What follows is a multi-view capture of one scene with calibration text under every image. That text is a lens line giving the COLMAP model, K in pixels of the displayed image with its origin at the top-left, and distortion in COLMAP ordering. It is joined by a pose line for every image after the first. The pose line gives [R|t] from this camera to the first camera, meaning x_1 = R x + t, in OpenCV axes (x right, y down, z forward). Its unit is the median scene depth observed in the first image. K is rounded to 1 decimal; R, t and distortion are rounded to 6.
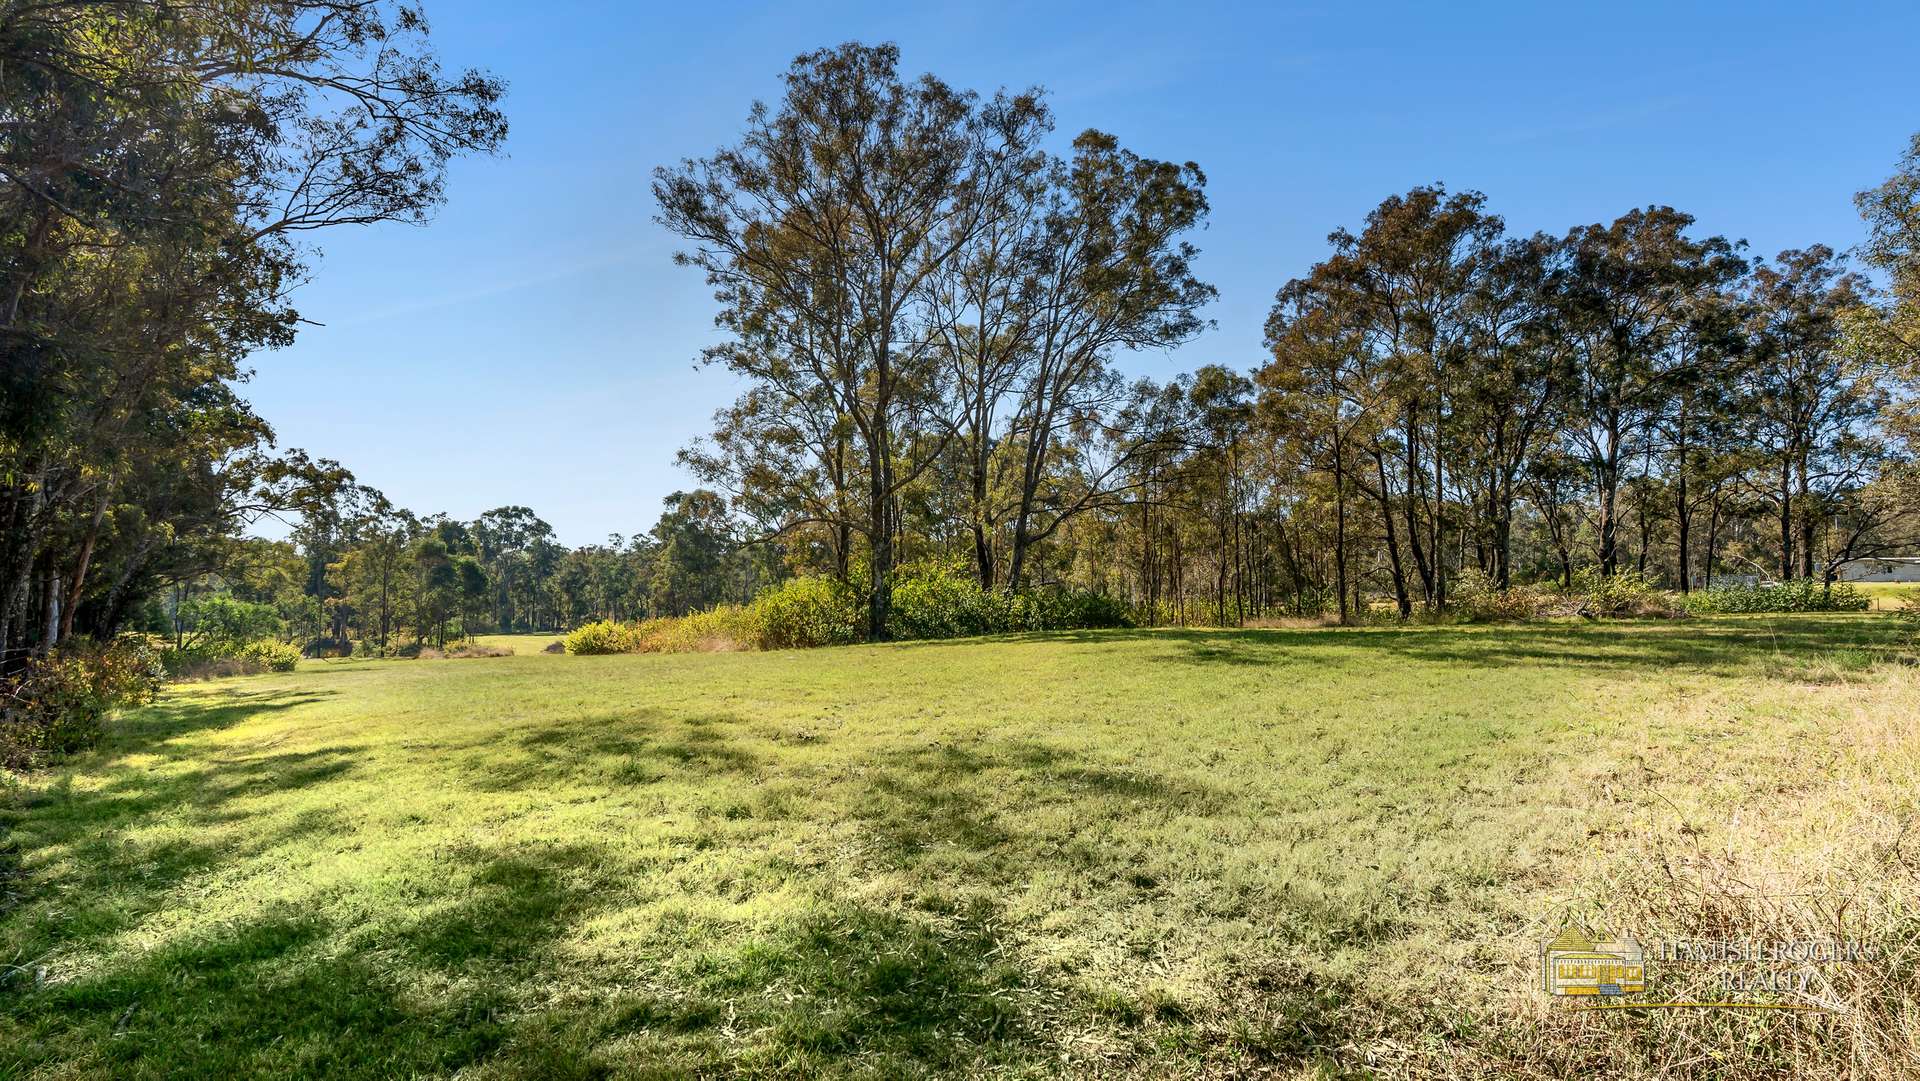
lens RADIAL K [[841.7, 0, 960.5], [0, 841.7, 544.0], [0, 0, 1]] dist [-0.005307, 0.000205]
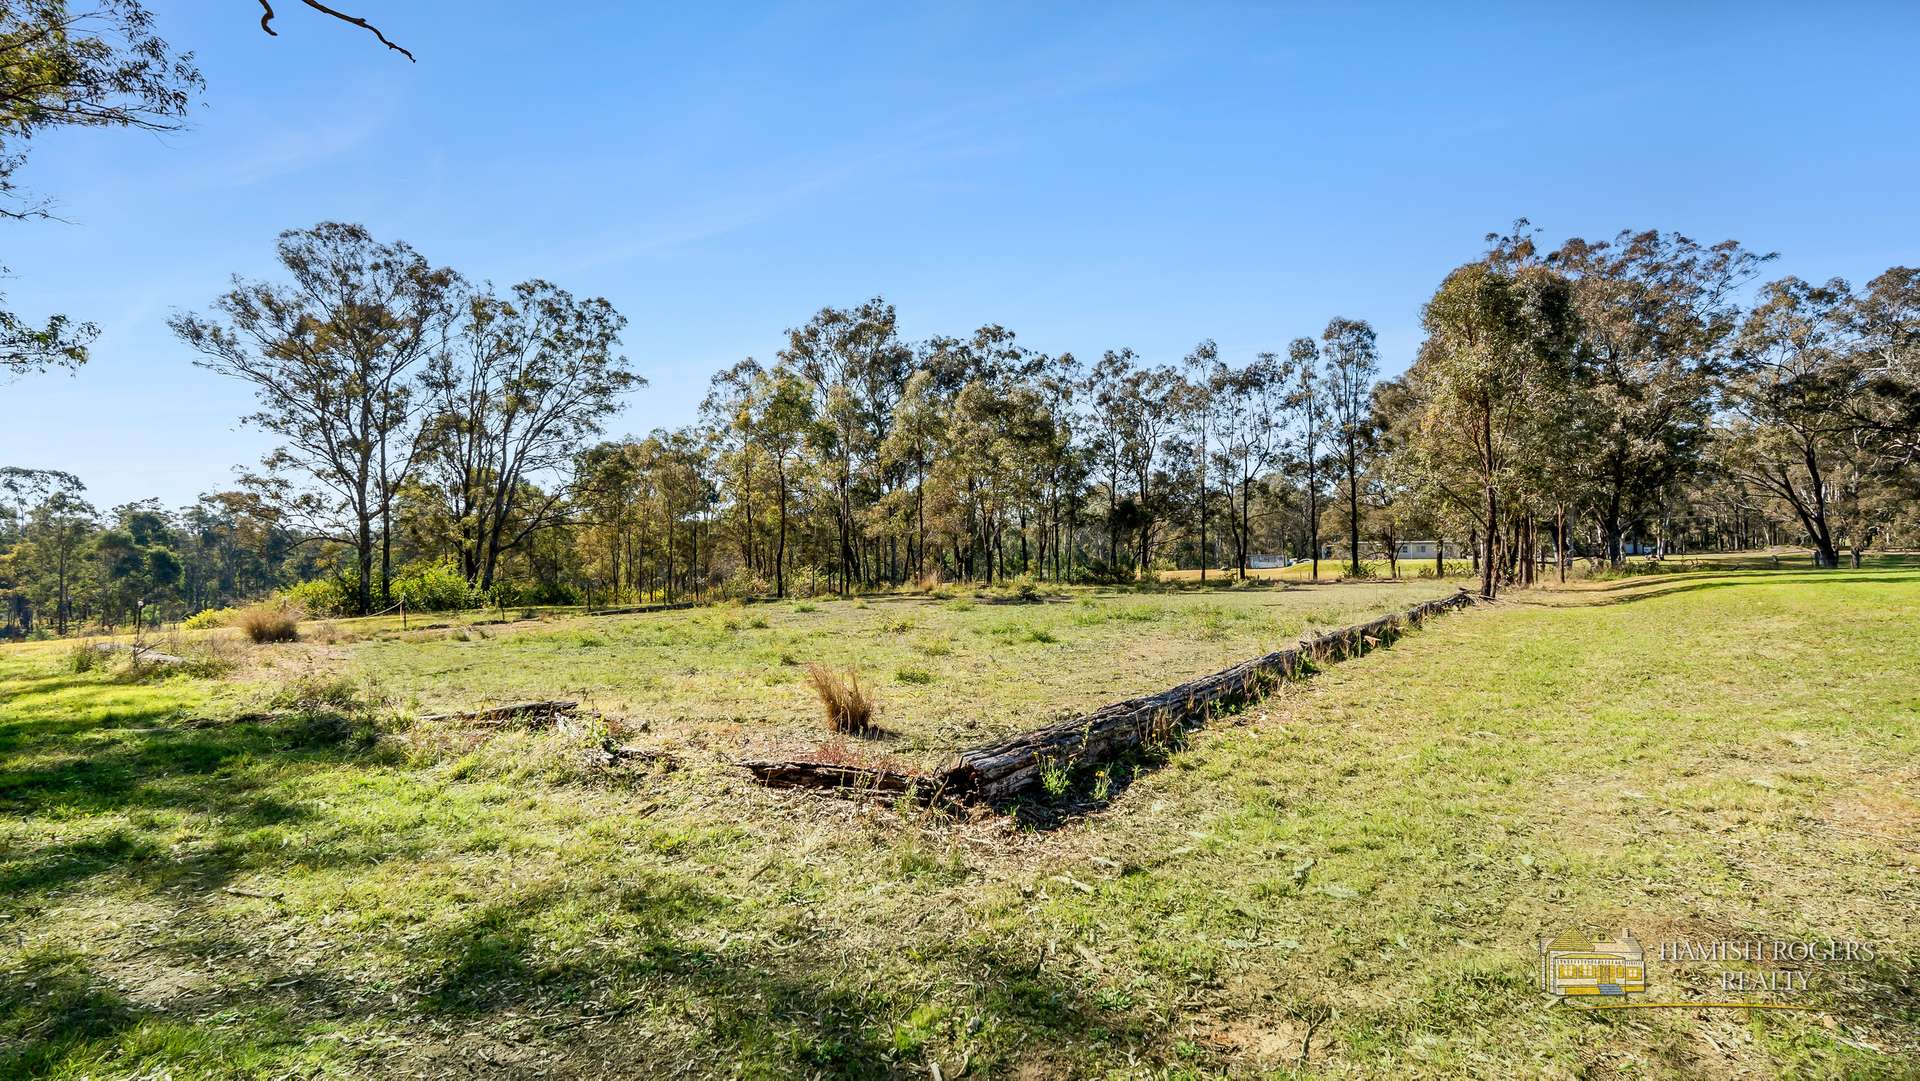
lens RADIAL K [[841.7, 0, 959.6], [0, 841.7, 540.3], [0, 0, 1]] dist [-0.005307, 0.000205]
pose [[0.983465, -0.004788, 0.181033, 0.205511], [0.000669, 0.999740, 0.022806, -0.016217], [-0.181095, -0.022308, 0.983213, -0.202770]]
